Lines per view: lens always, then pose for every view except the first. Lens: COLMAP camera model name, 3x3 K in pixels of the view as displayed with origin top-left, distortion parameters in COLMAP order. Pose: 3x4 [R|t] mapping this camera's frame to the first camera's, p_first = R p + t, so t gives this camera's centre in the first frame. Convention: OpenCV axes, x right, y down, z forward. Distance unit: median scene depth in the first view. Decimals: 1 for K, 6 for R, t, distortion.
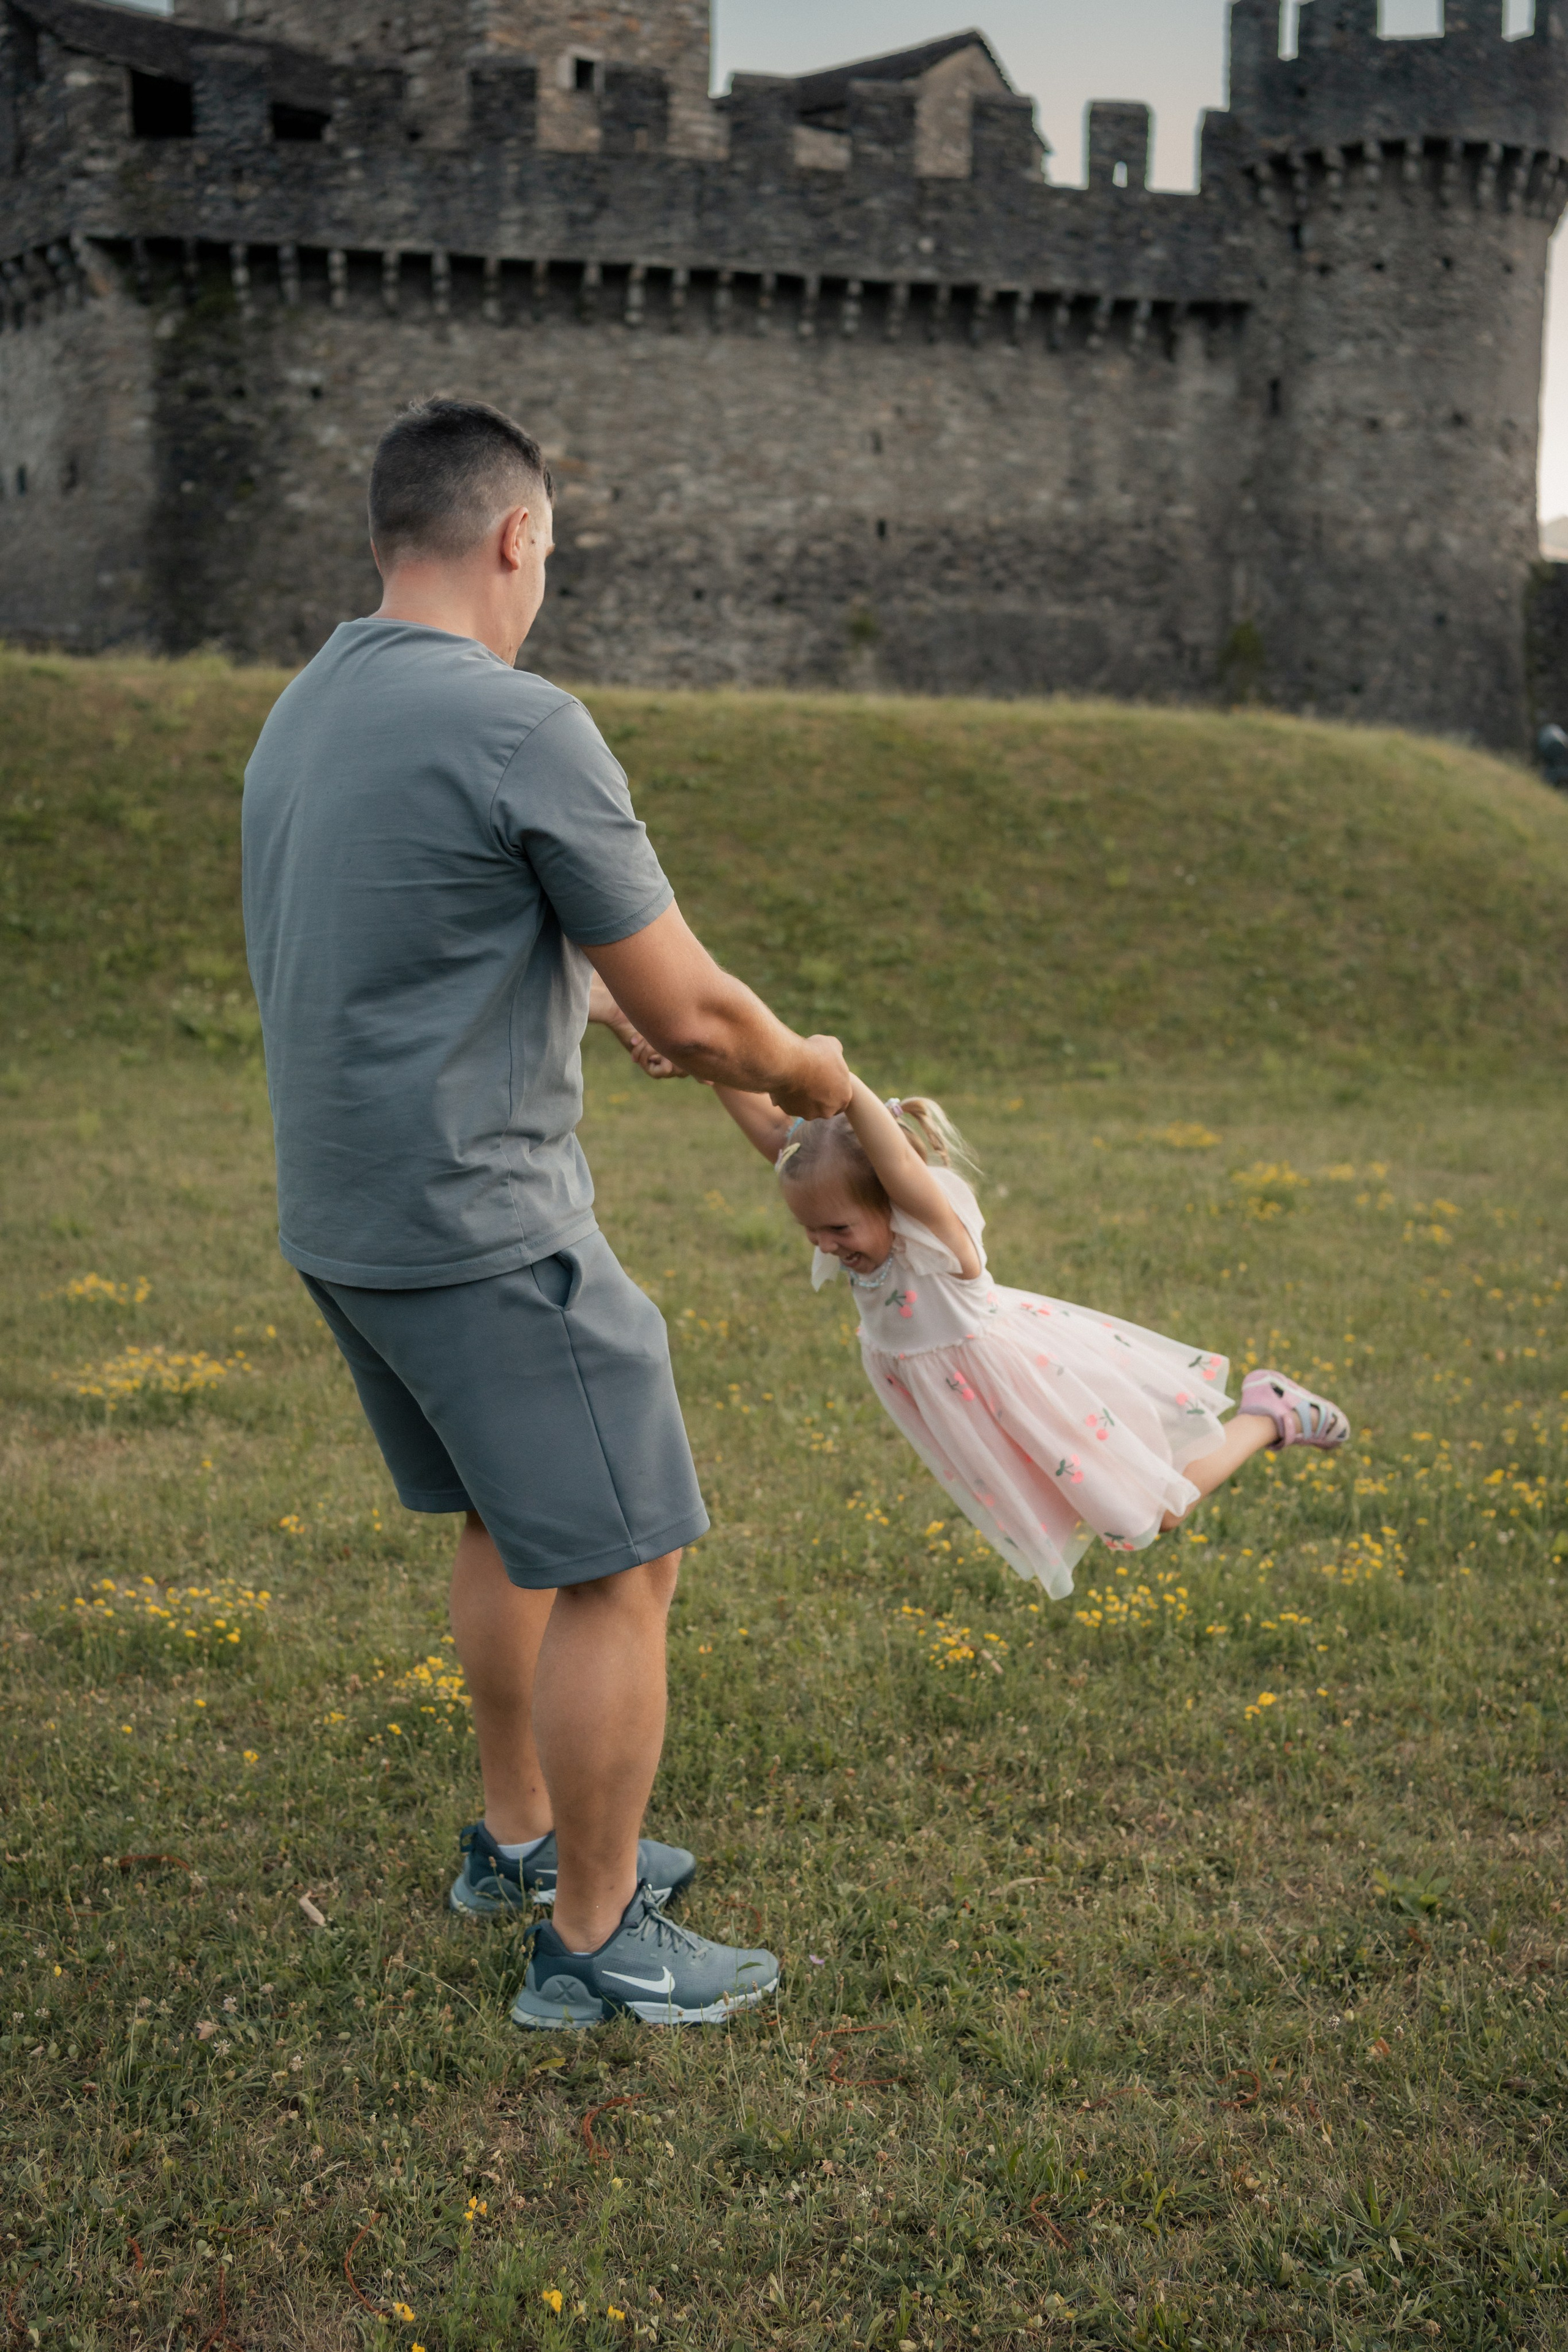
lens RADIAL K [[2548.7, 0, 745.8], [0, 2548.7, 1169.4], [0, 0, 1]] dist [0.027166, 0.003122]
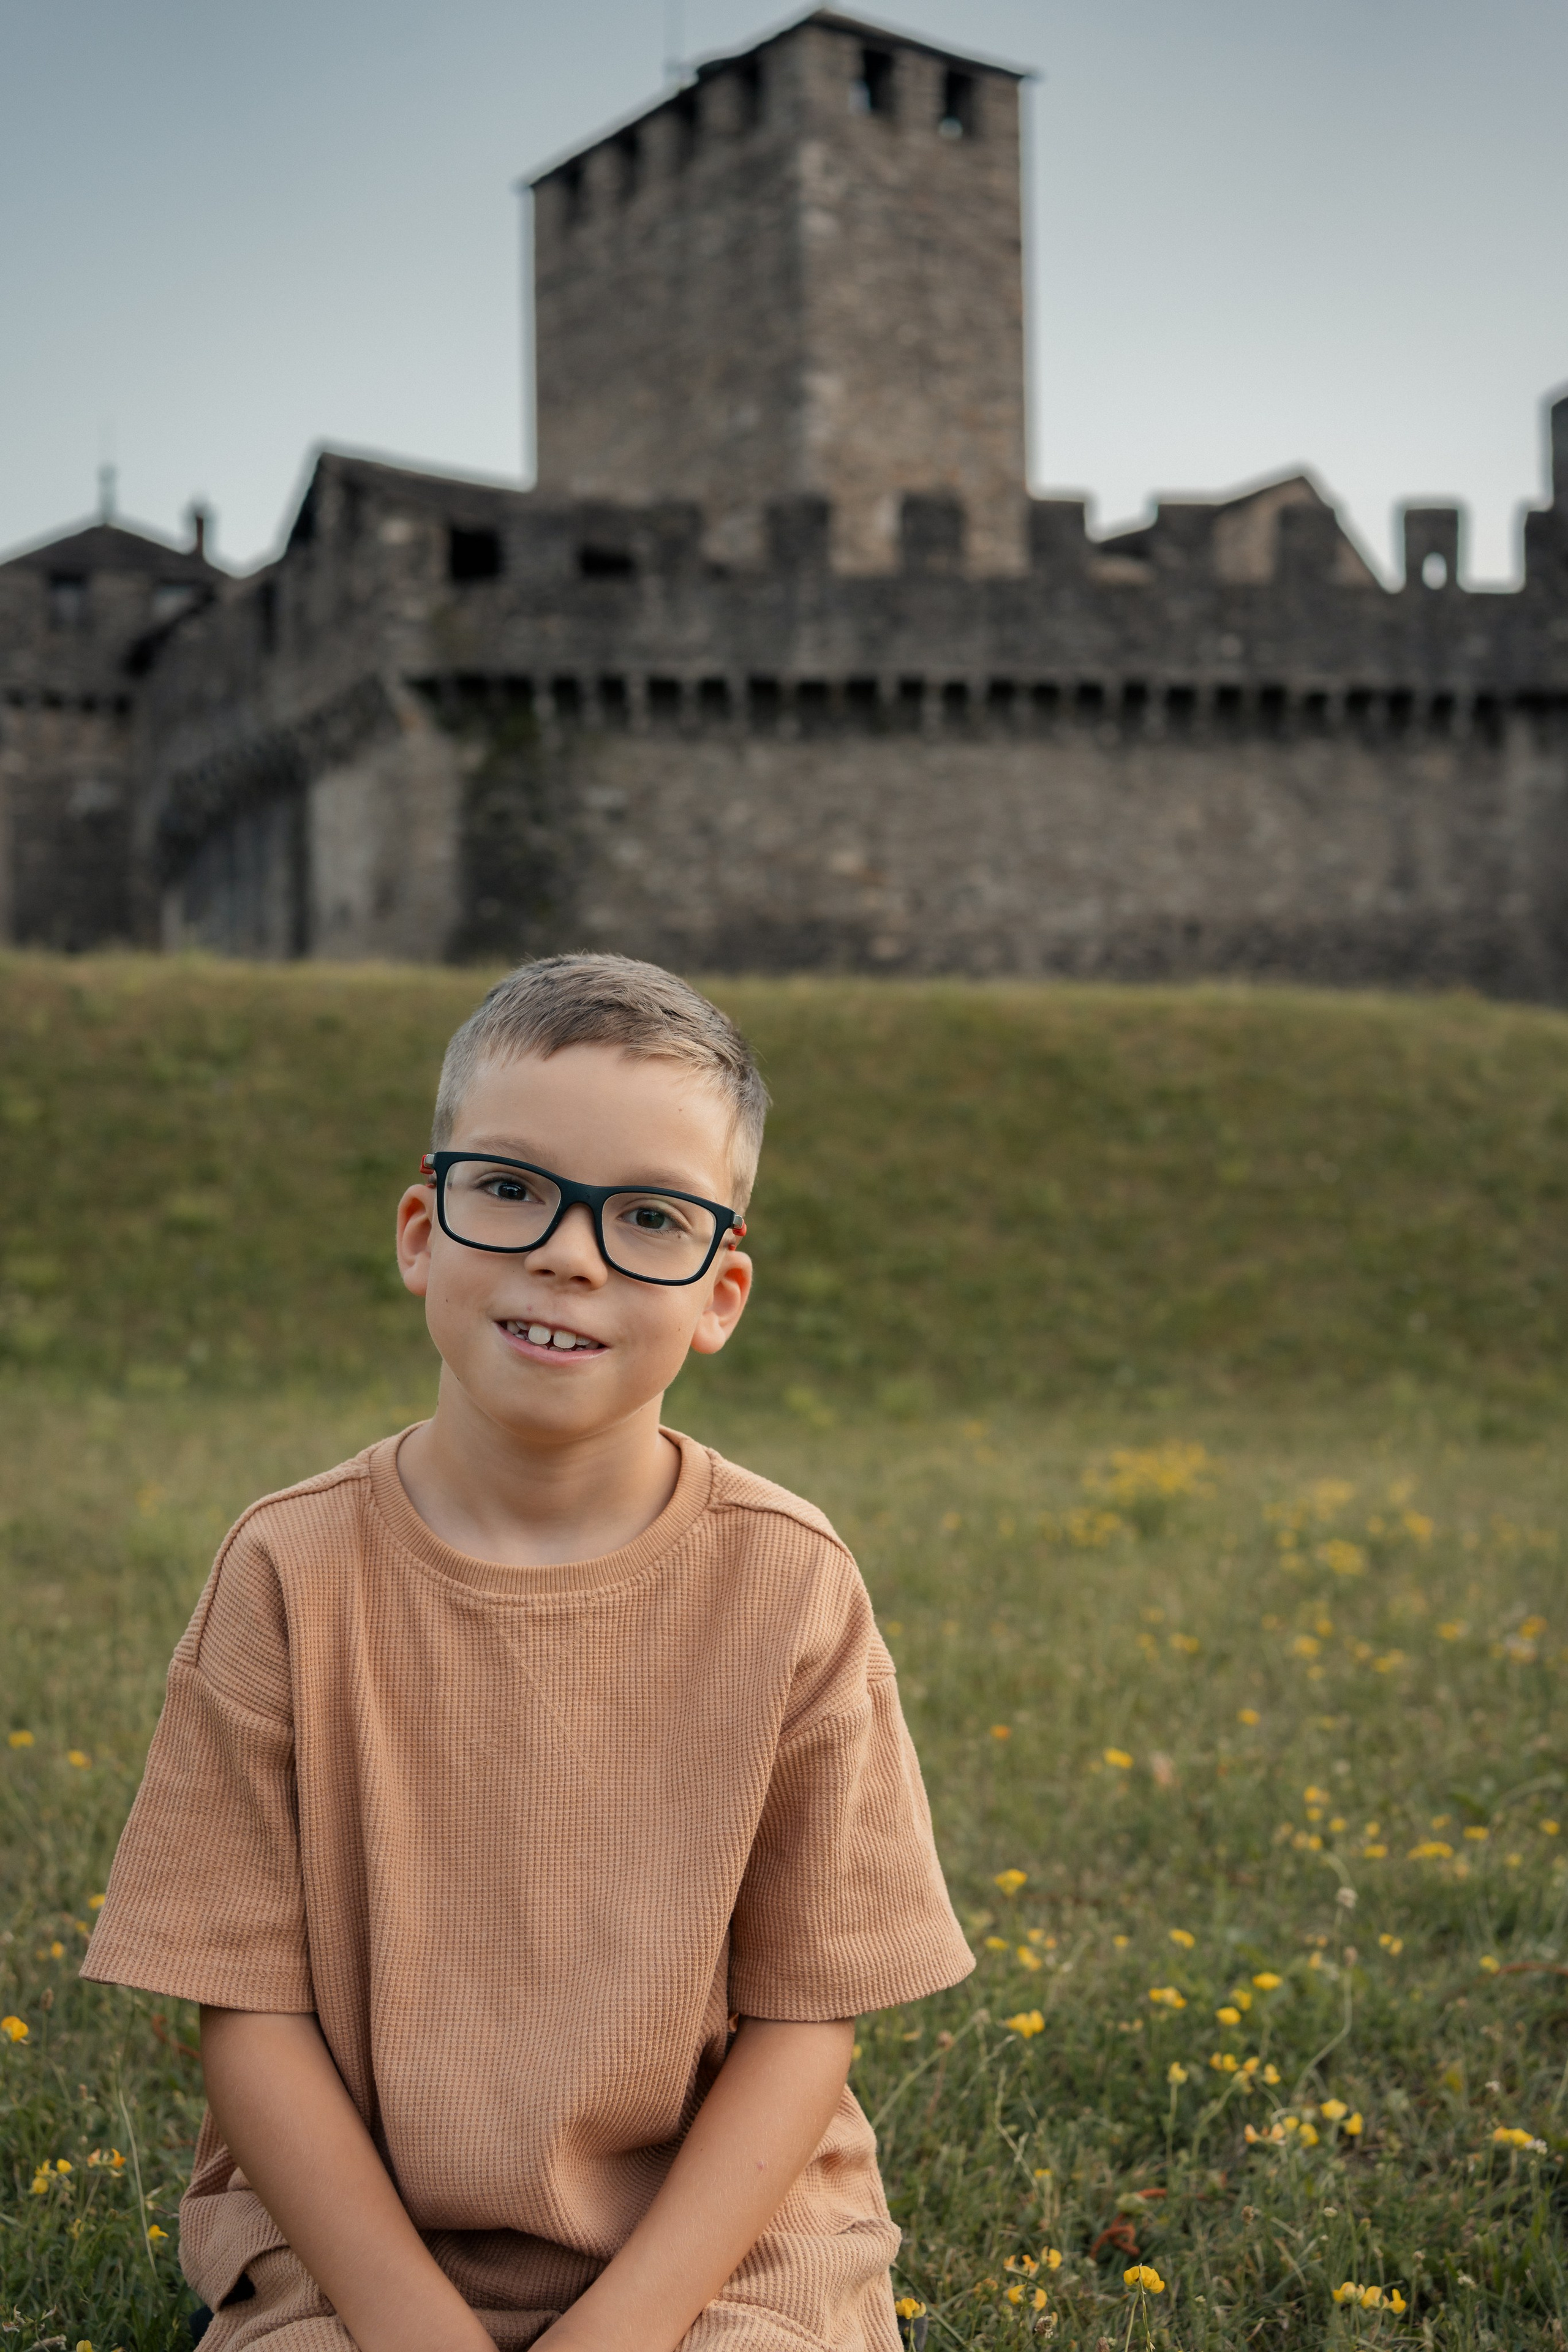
lens RADIAL K [[2457.5, 0, 784.0], [0, 2457.5, 1176.0], [0, 0, 1]] dist [0.037960, -0.006513]
pose [[0.987818, -0.016034, -0.154784, 0.046000], [-0.011592, 0.984333, -0.175941, 0.007236], [0.155180, 0.175592, 0.972156, 0.091984]]
